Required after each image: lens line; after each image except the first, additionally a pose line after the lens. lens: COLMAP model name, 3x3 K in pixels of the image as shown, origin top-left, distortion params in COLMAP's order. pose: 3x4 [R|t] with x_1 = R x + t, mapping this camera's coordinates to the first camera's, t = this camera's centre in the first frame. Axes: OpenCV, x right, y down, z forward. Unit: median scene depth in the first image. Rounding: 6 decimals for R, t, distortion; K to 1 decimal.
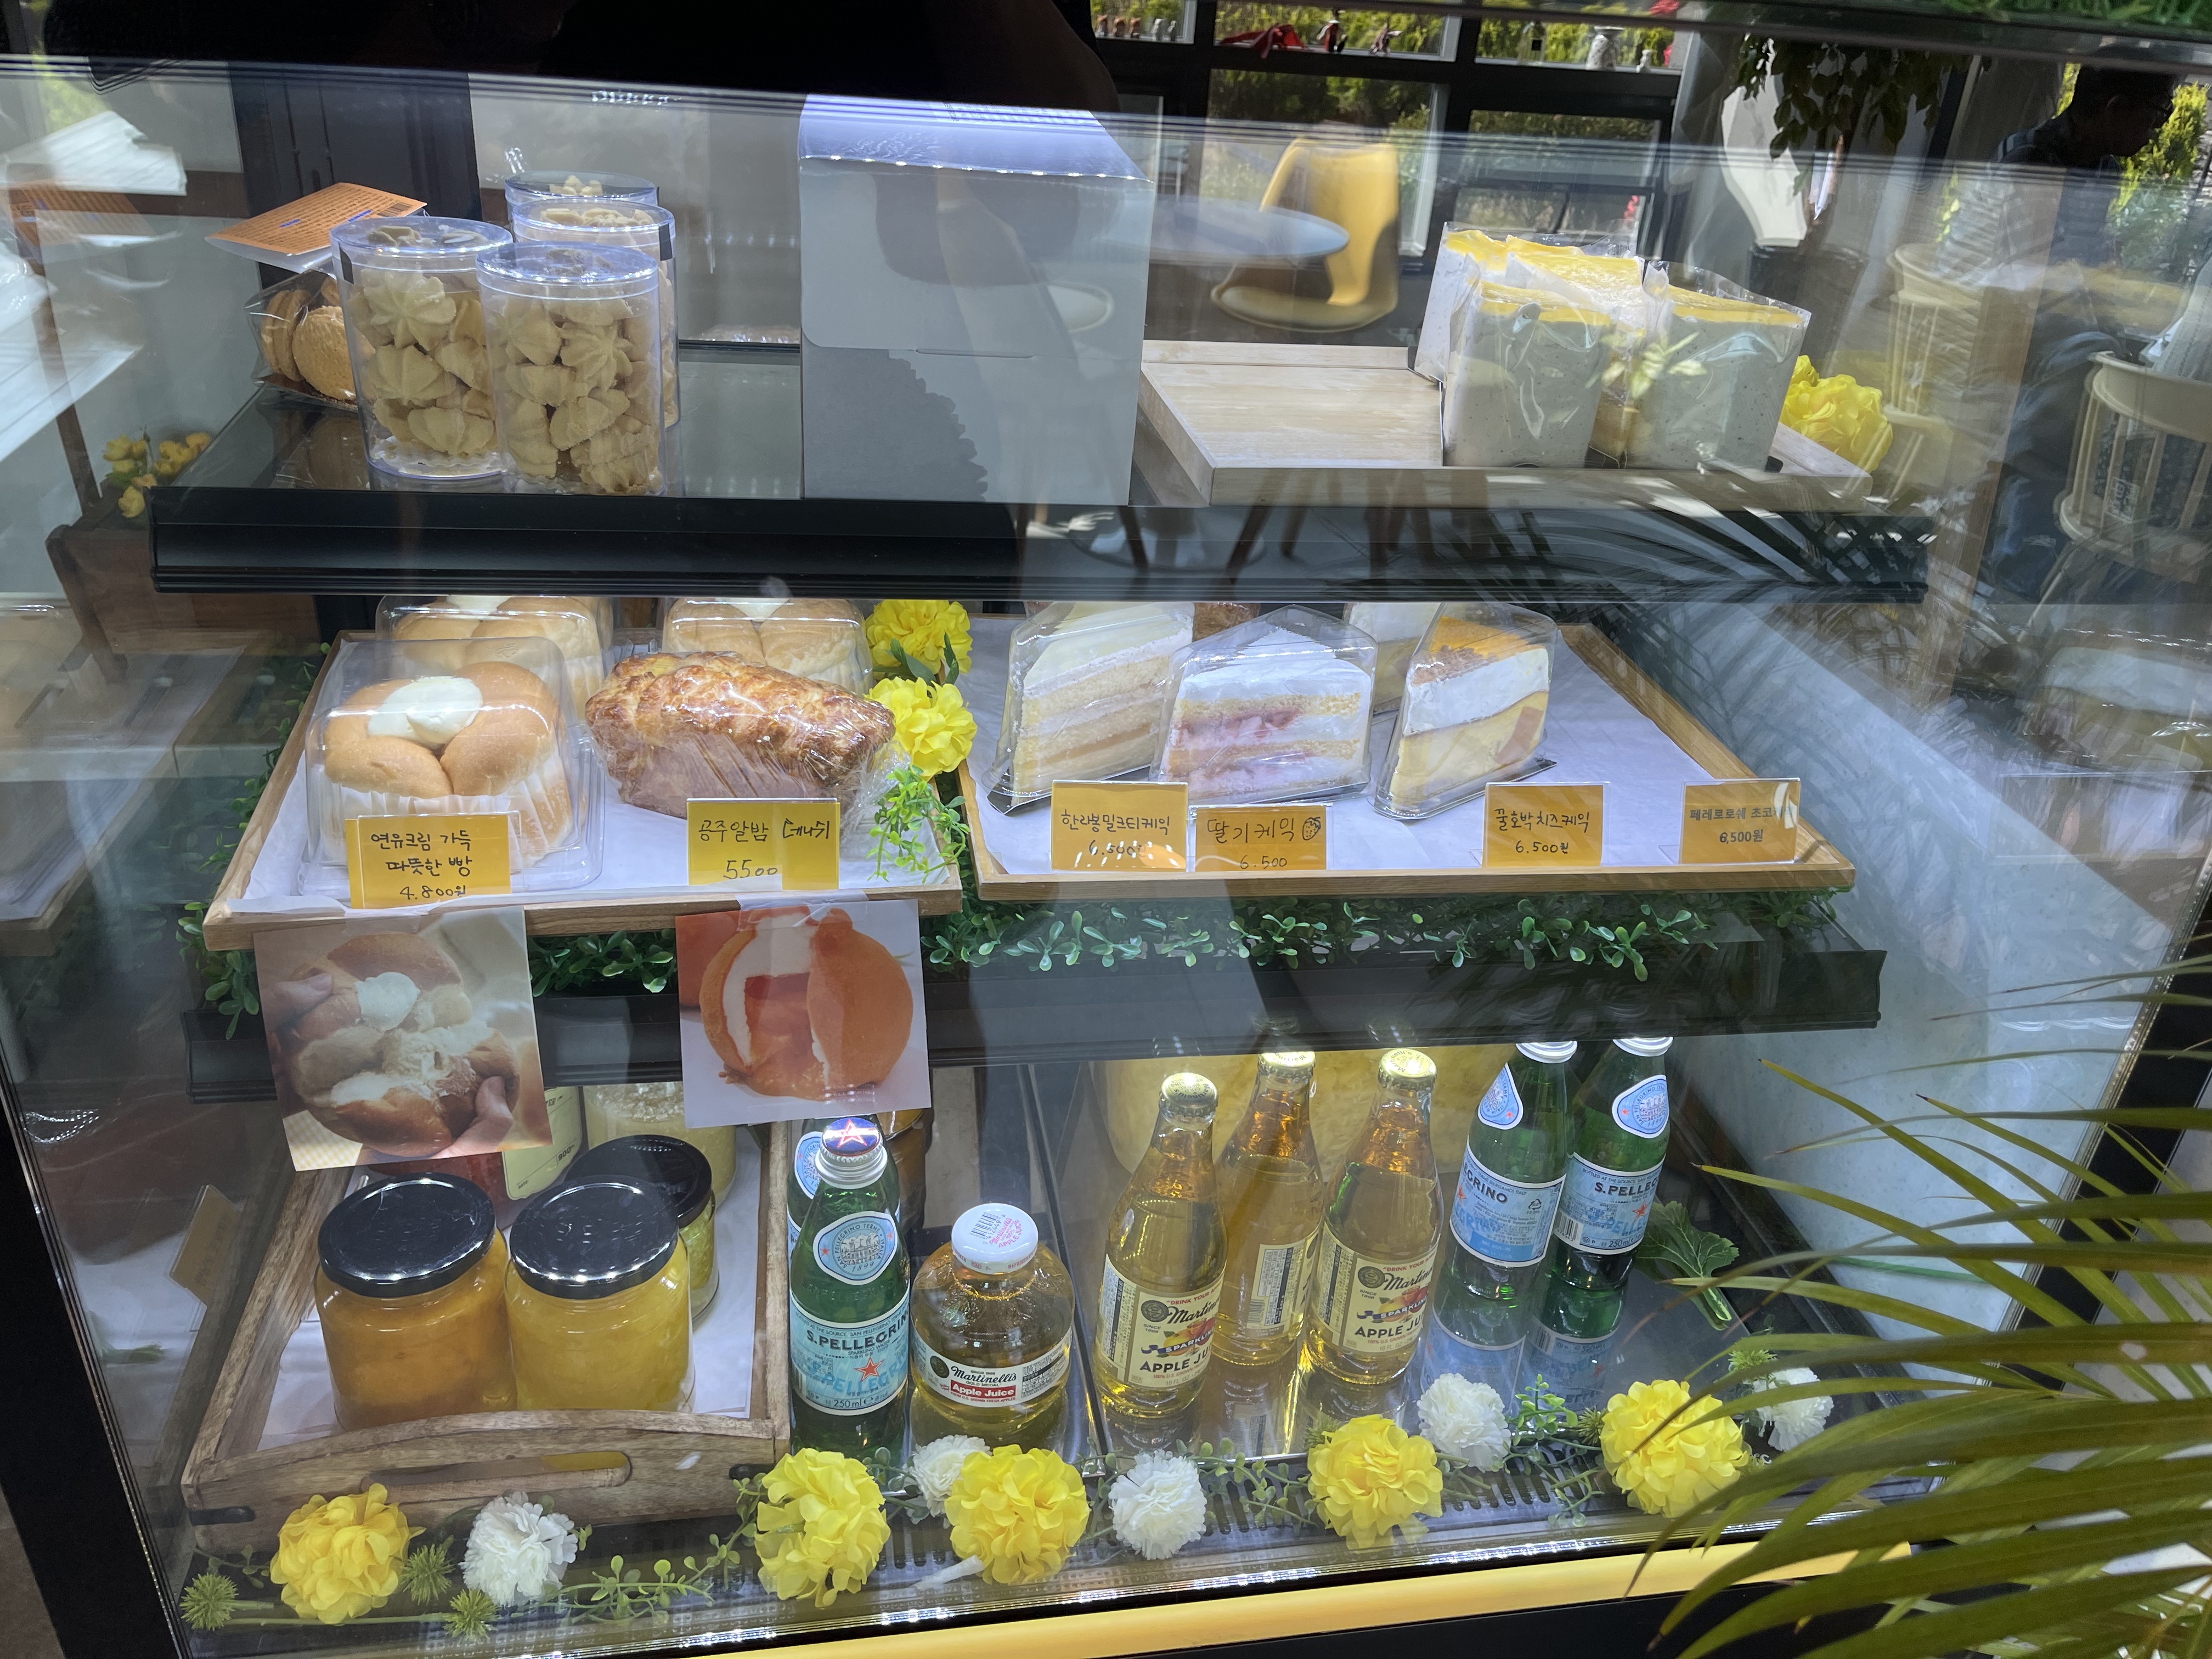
lens RADIAL K [[1673.8, 0, 1114.8], [0, 1673.8, 829.7], [0, 0, 1]] dist [0.059255, -0.084280]
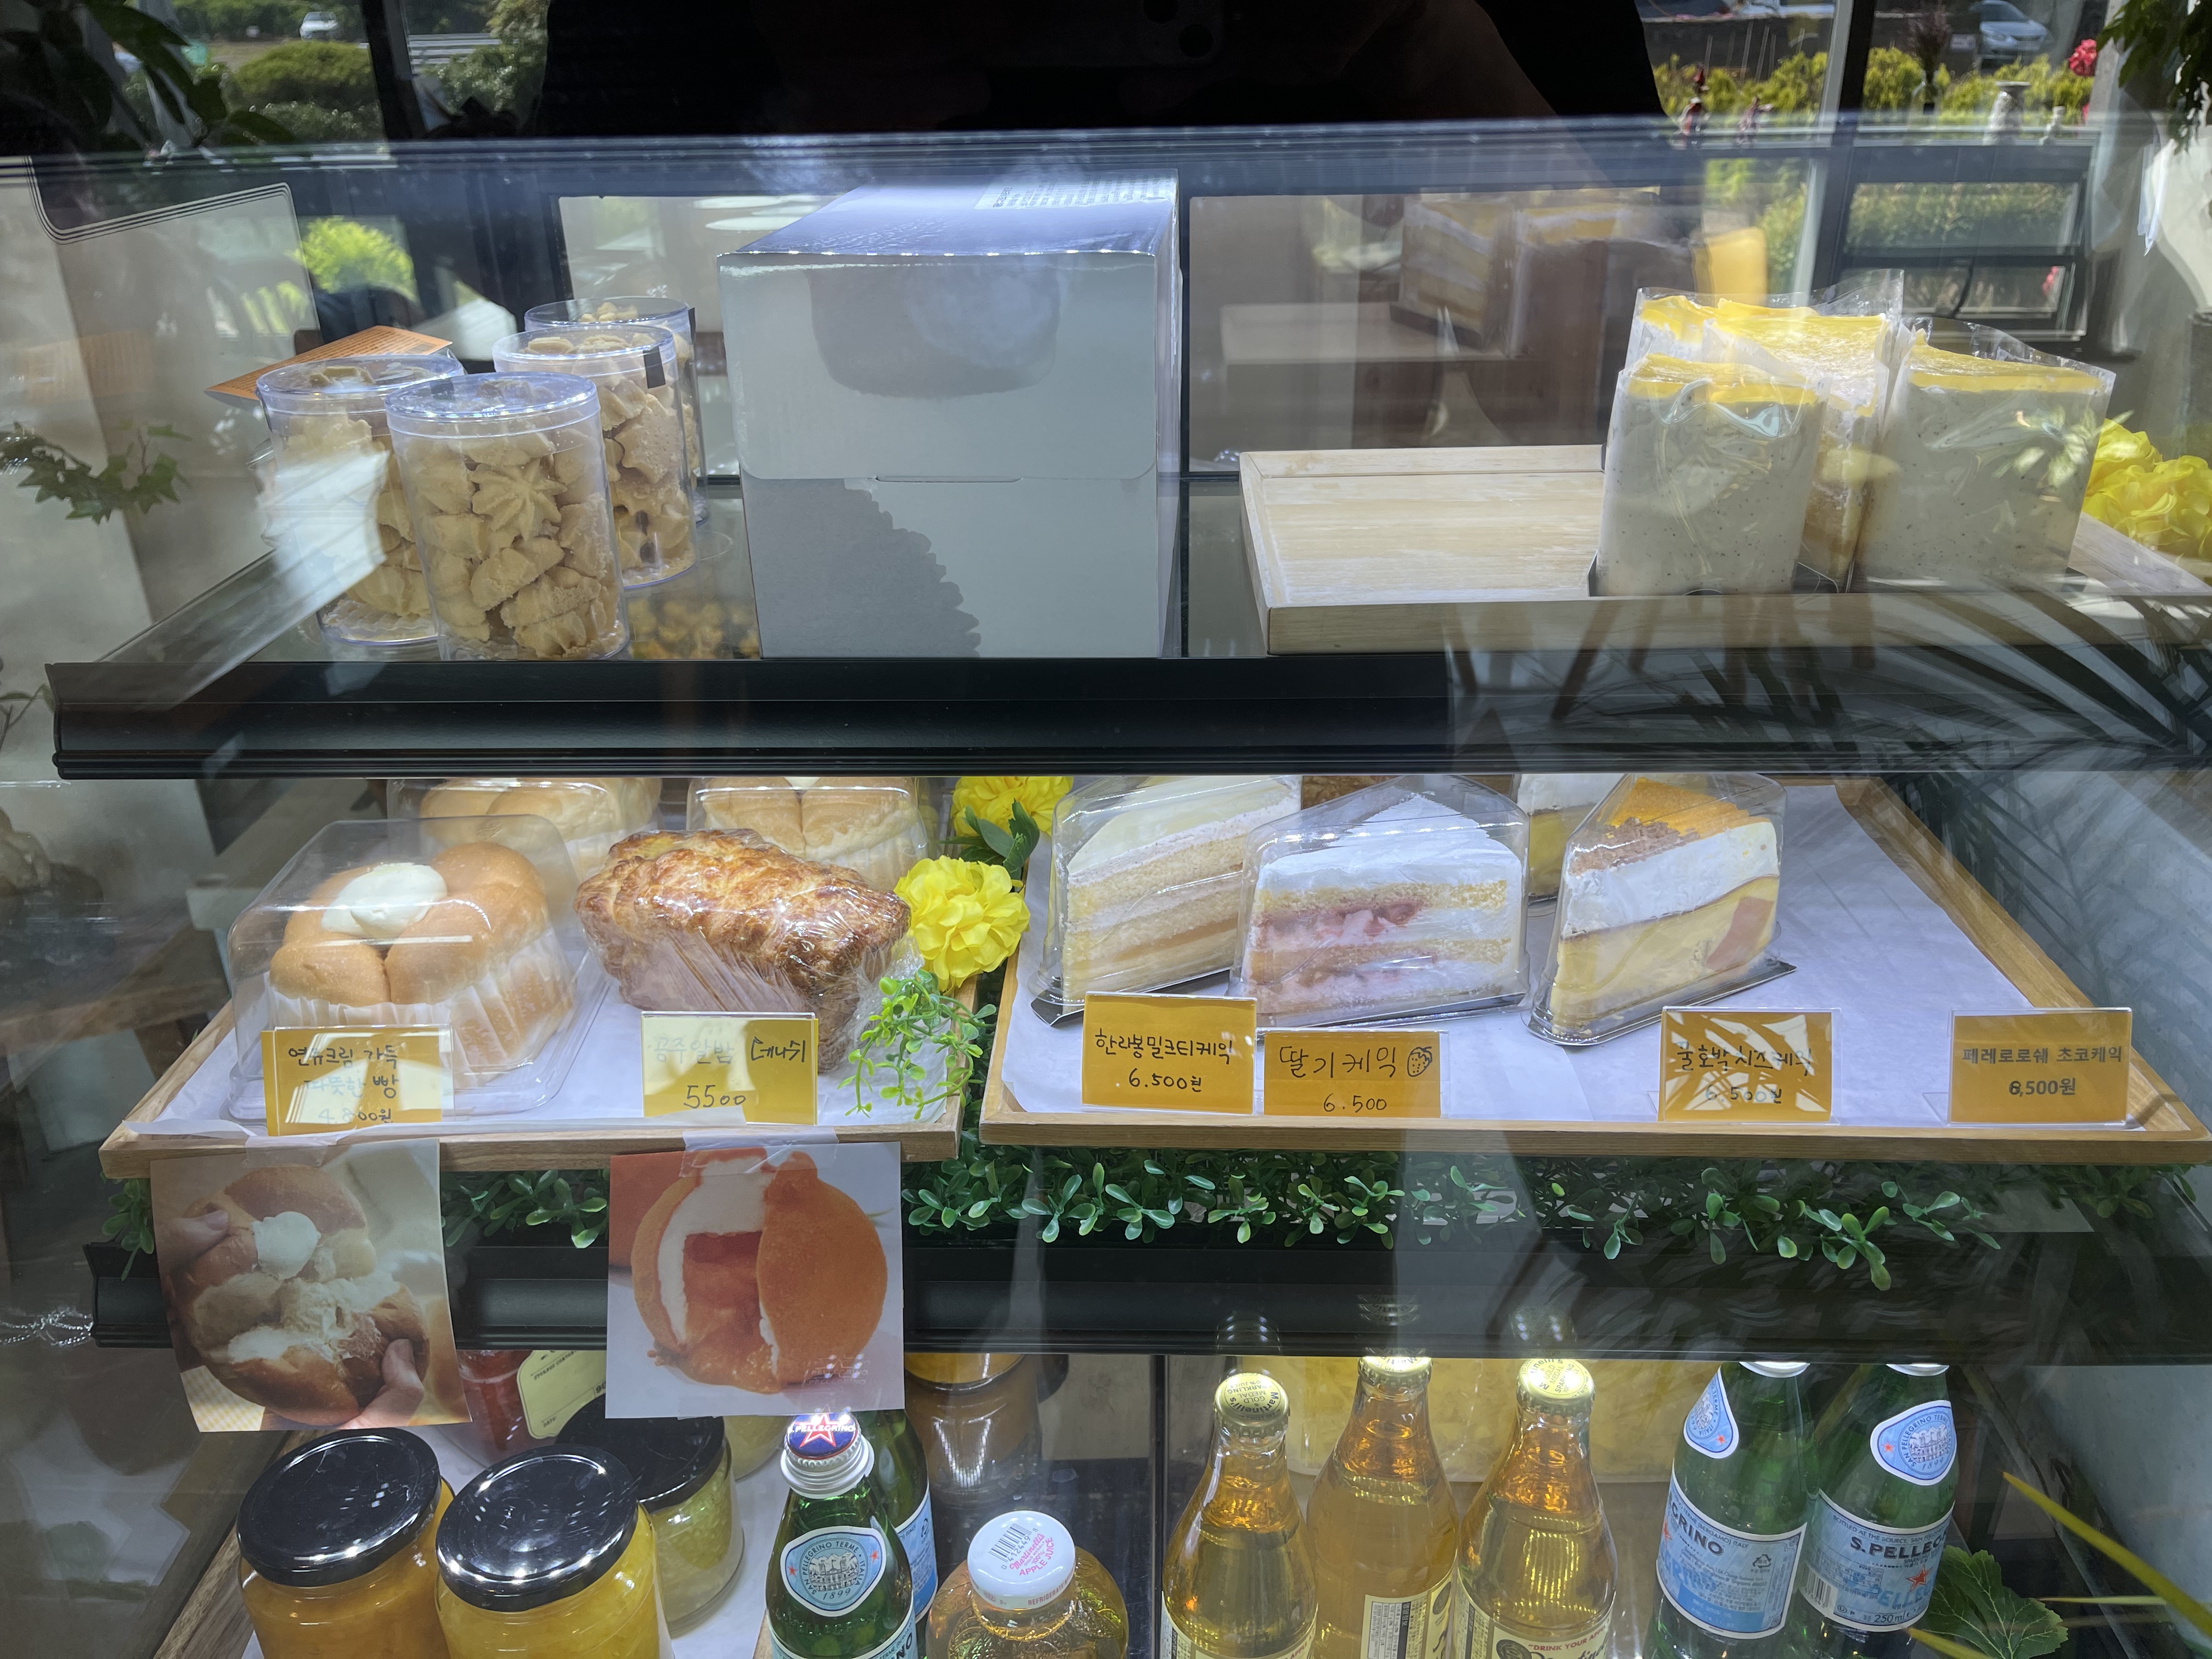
lens RADIAL K [[1673.8, 0, 1116.7], [0, 1673.8, 841.9], [0, 0, 1]] dist [0.059255, -0.084280]
pose [[0.974948, 0.005553, -0.222362, 0.154527], [-0.018790, 0.998171, -0.057454, -0.055400], [0.221637, 0.060193, 0.973270, 0.210441]]
